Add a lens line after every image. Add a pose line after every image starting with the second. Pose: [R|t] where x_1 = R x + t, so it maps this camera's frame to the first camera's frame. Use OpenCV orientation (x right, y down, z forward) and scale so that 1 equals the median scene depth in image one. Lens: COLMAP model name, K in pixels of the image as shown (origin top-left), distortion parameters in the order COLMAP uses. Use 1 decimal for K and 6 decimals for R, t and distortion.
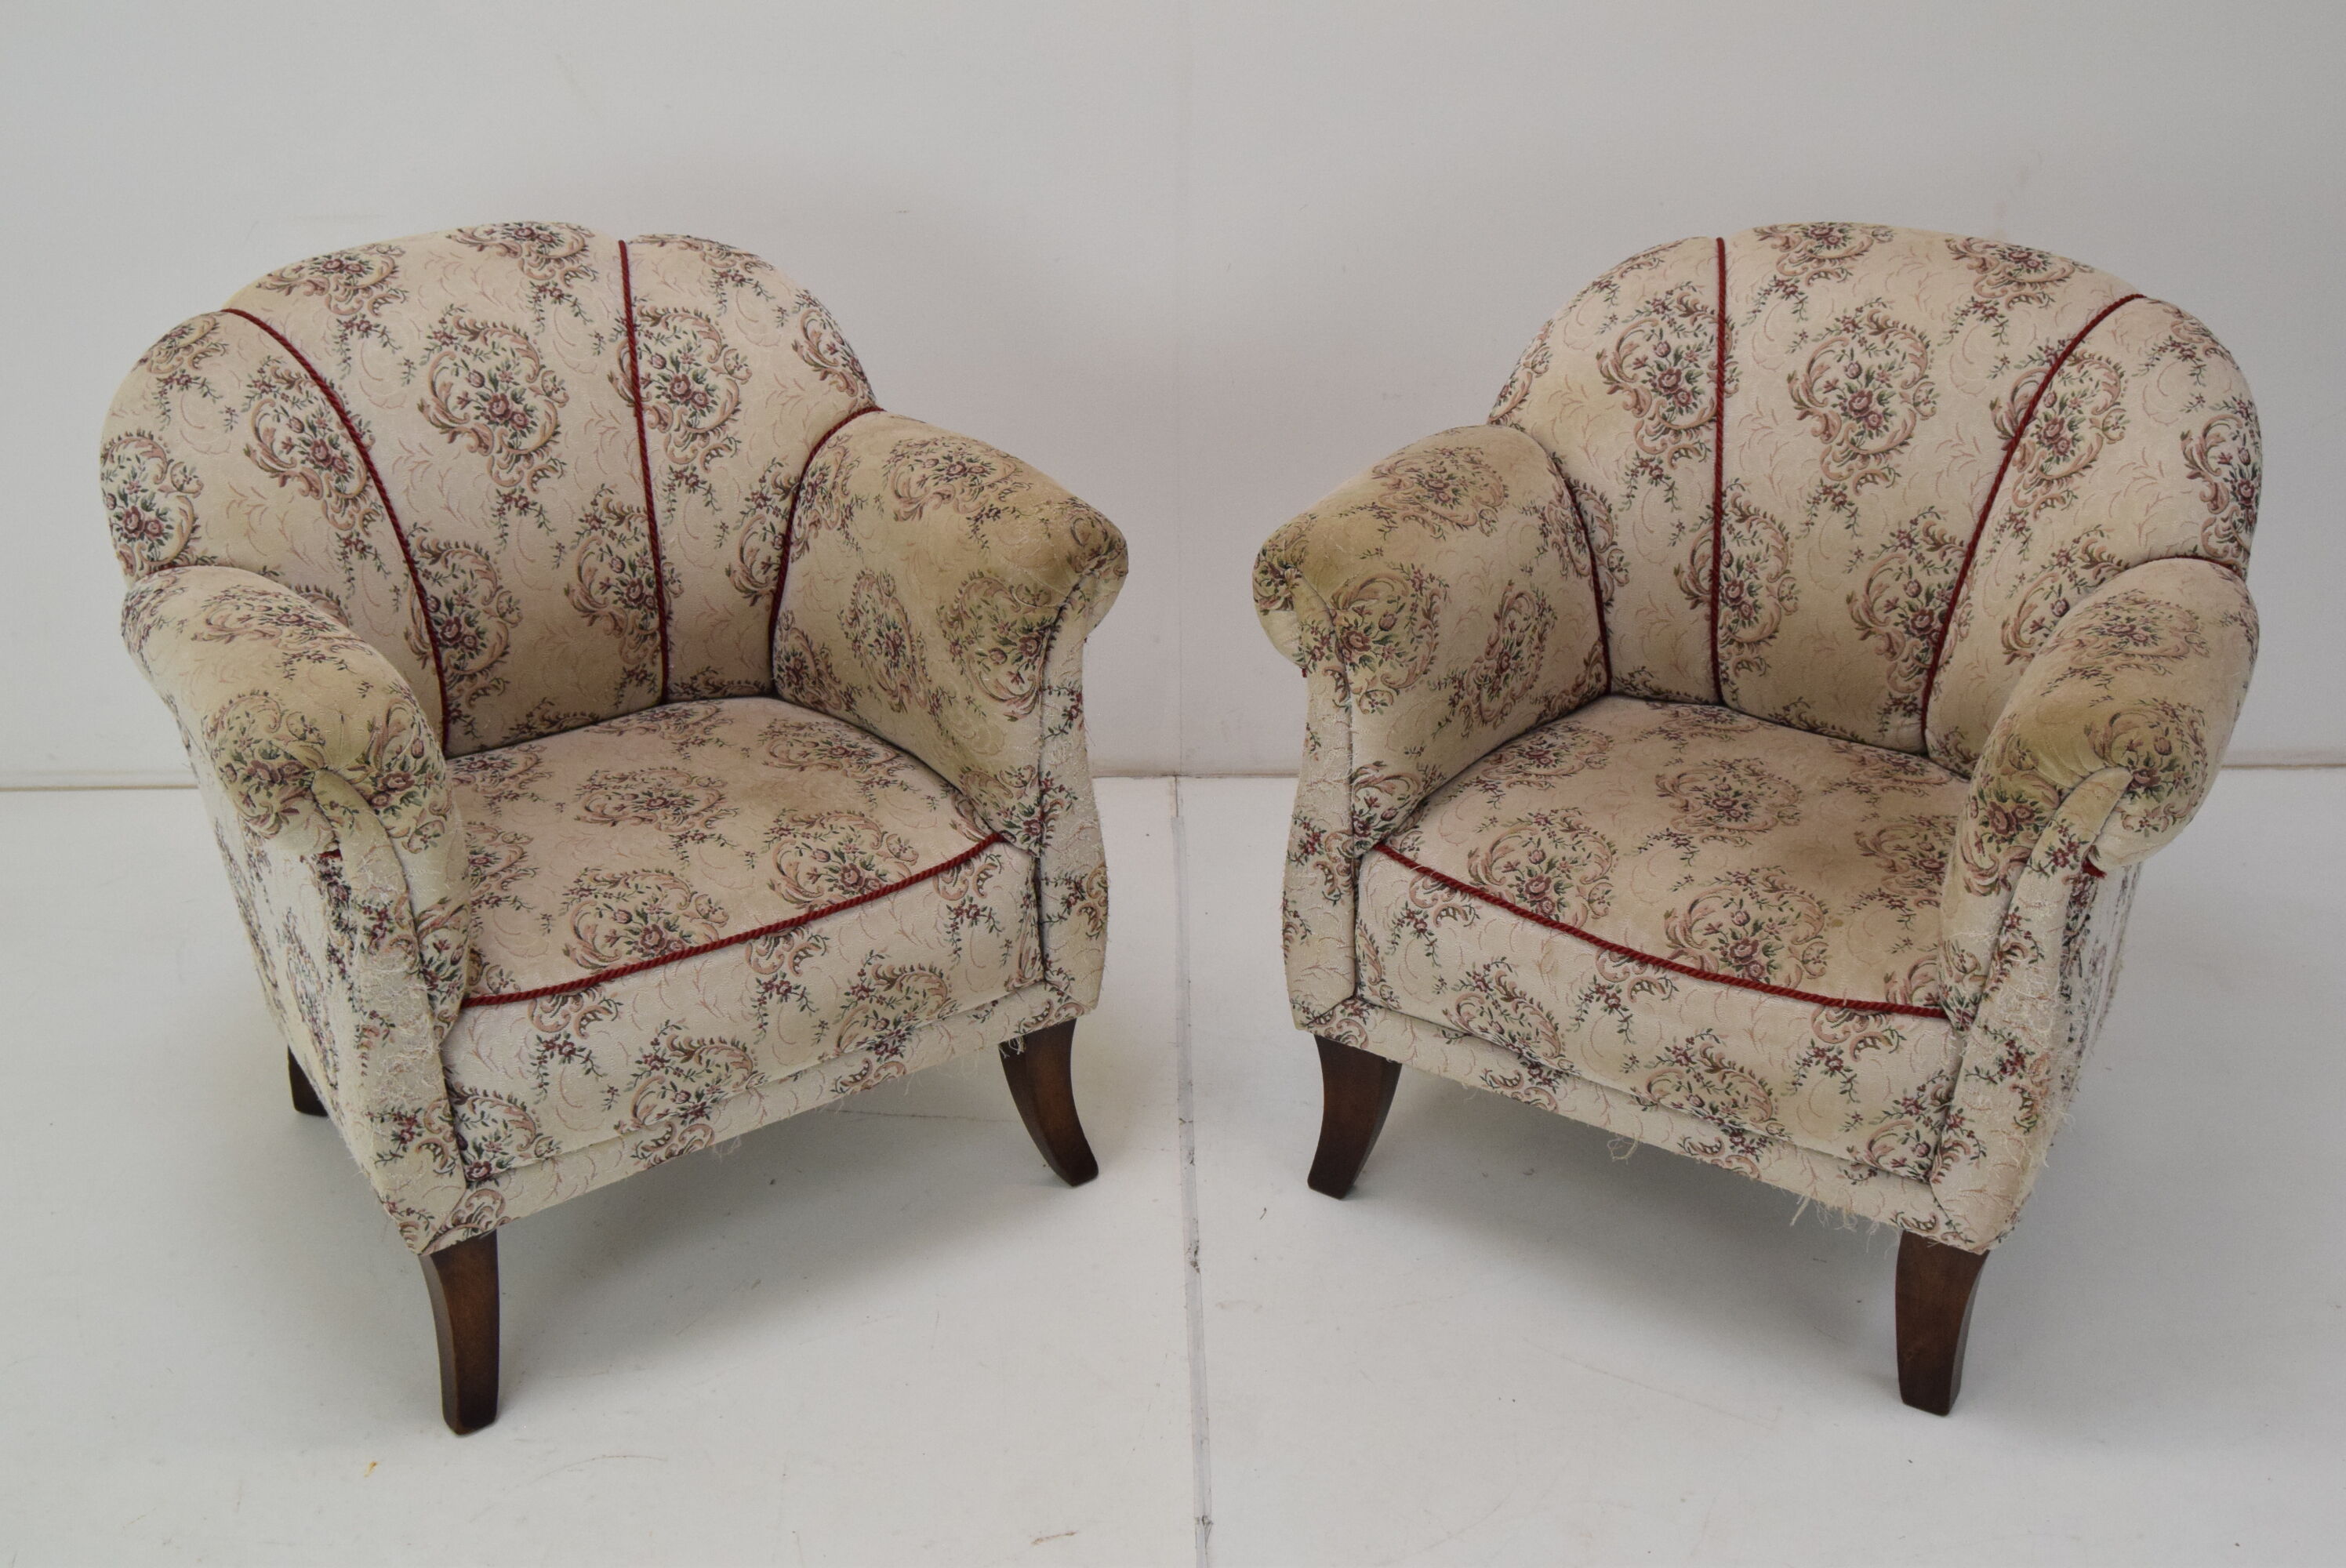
lens RADIAL K [[2548.2, 0, 1176.3], [0, 2548.2, 751.8], [0, 0, 1]] dist [-0.071147, 0.010173]
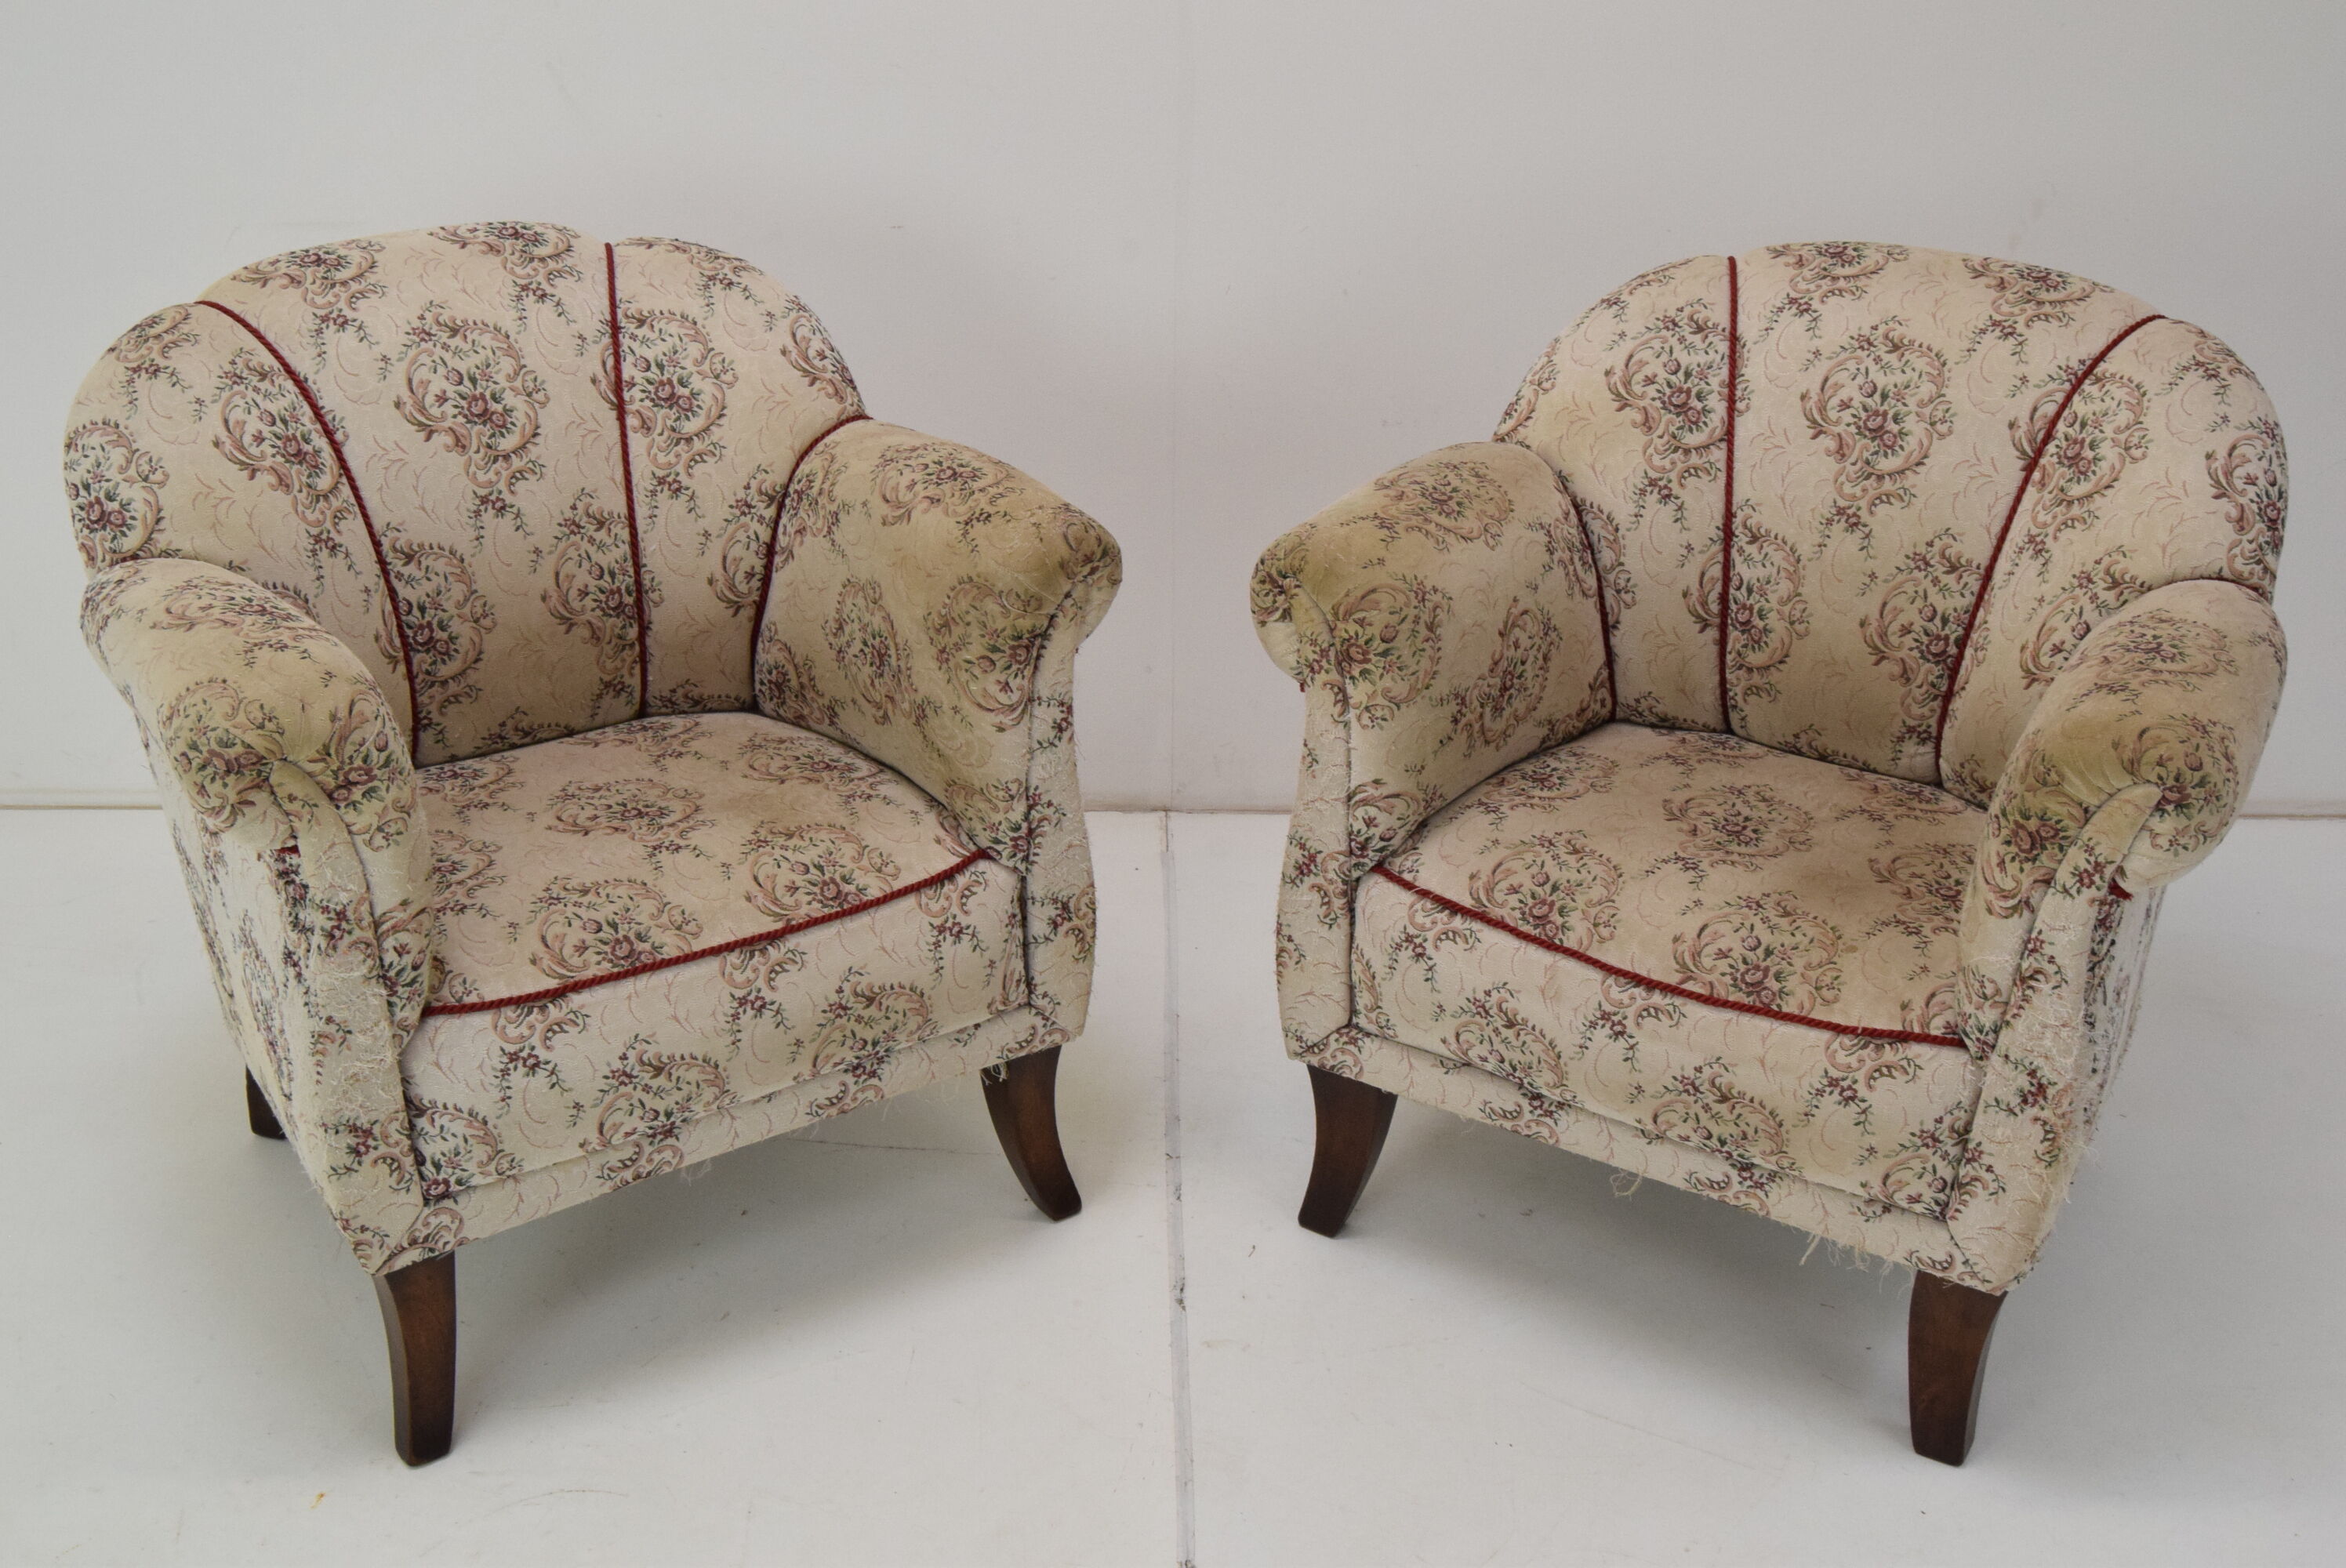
lens RADIAL K [[2548.2, 0, 1176.3], [0, 2548.2, 751.8], [0, 0, 1]] dist [-0.071147, 0.010173]
pose [[0.999892, 0.013947, 0.004542, -0.001673], [-0.013805, 0.999454, -0.030024, 0.023120], [-0.004958, 0.029958, 0.999539, 0.031955]]
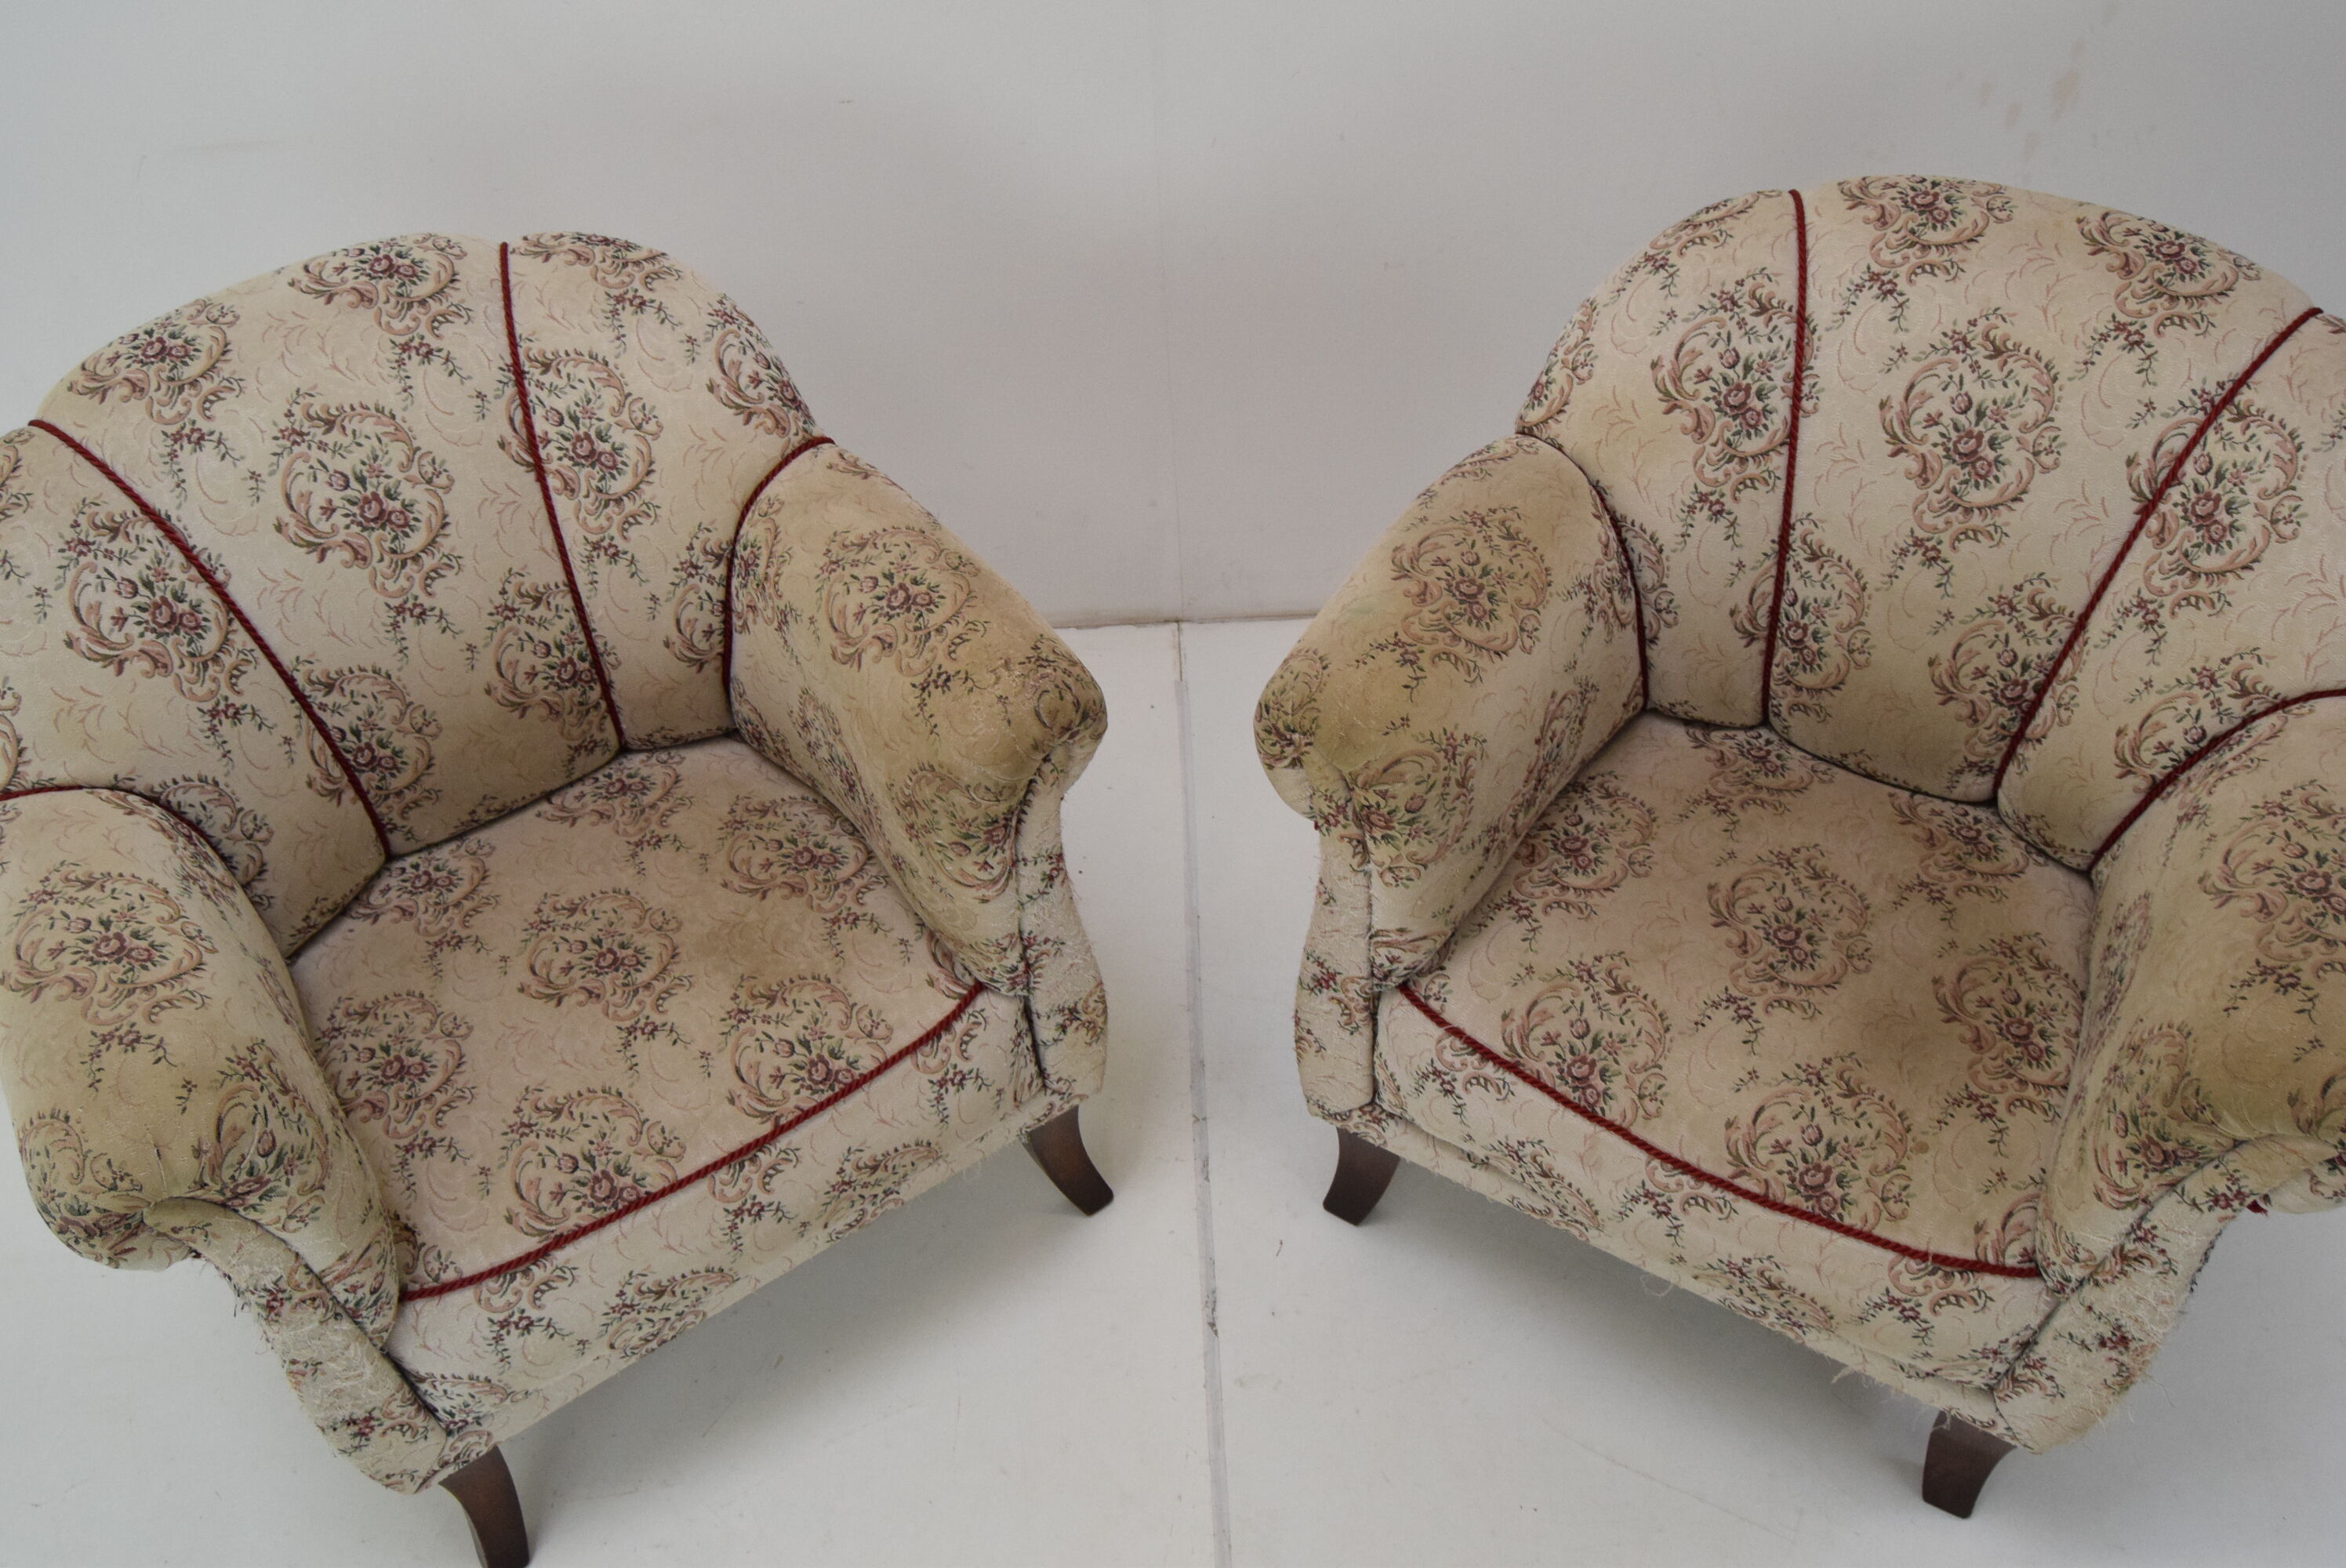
lens RADIAL K [[1881.3, 0, 1167.4], [0, 1881.3, 776.2], [0, 0, 1]] dist [-0.095599, 0.032685]
pose [[0.999099, -0.035762, -0.022854, 0.014737], [0.041330, 0.942250, 0.332351, -0.259671], [0.009649, -0.332996, 0.942879, 0.397836]]
